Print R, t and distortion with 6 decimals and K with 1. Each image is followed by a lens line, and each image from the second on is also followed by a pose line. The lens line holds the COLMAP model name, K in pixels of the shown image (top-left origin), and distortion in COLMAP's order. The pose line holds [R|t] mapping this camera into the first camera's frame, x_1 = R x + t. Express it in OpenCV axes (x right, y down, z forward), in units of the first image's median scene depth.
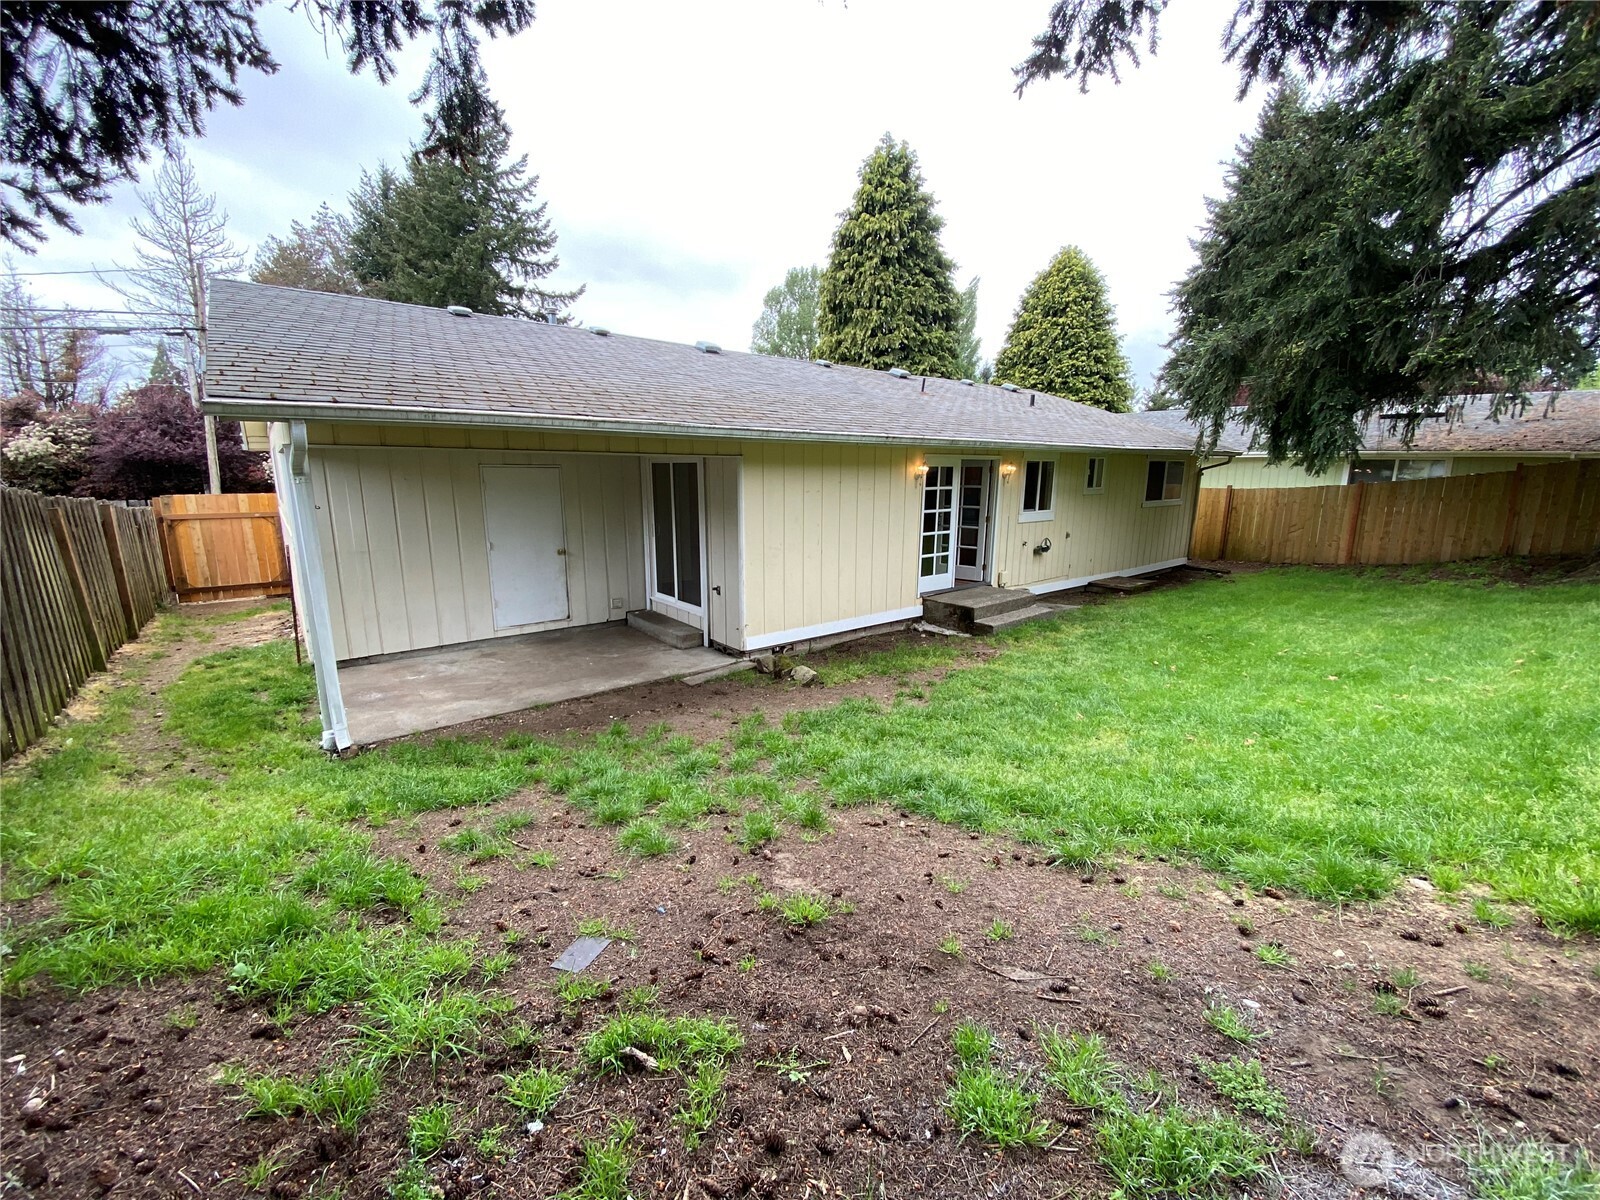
lens RADIAL K [[644.3, 0, 802.3], [0, 644.3, 622.2], [0, 0, 1]] dist [0.014885, 0.000015]
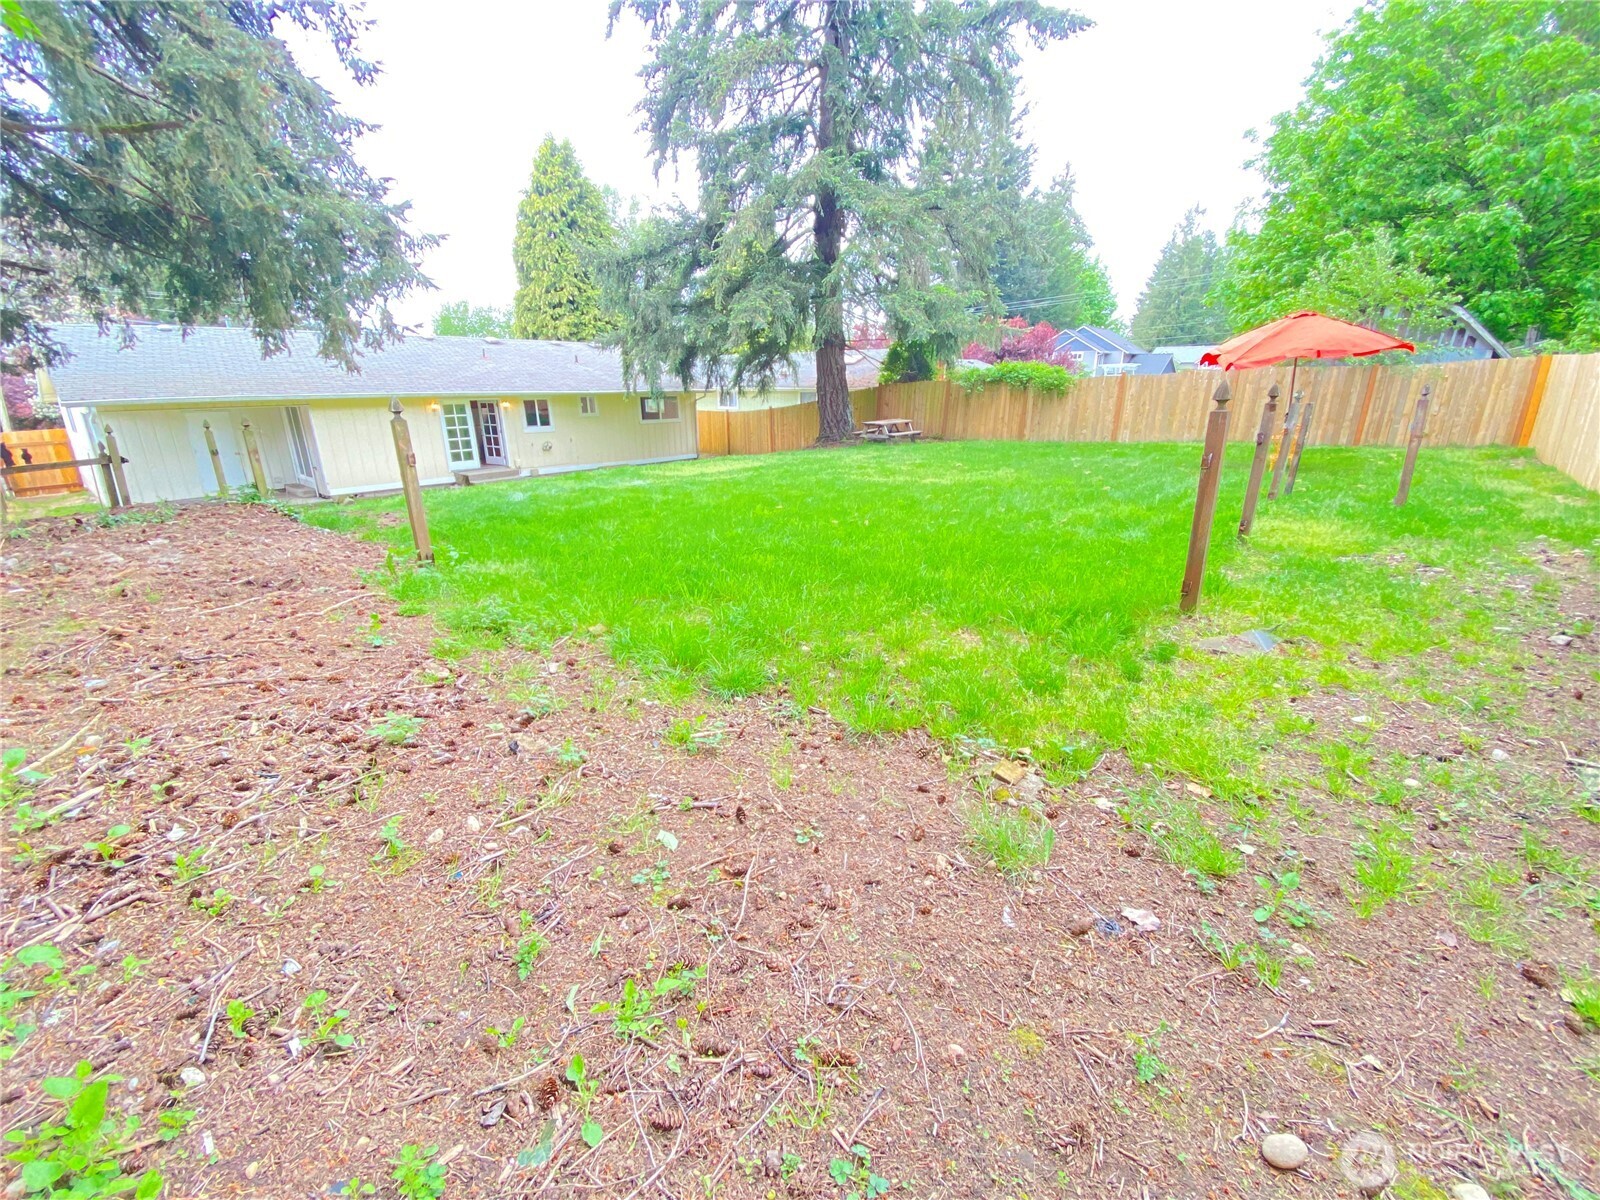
lens RADIAL K [[645.7, 0, 785.9], [0, 645.7, 605.4], [0, 0, 1]] dist [0.028997, -0.023029]
pose [[0.984732, -0.064800, 0.161569, 0.726420], [0.048192, 0.993338, 0.104675, 0.178441], [-0.167276, -0.095291, 0.981294, -1.004287]]
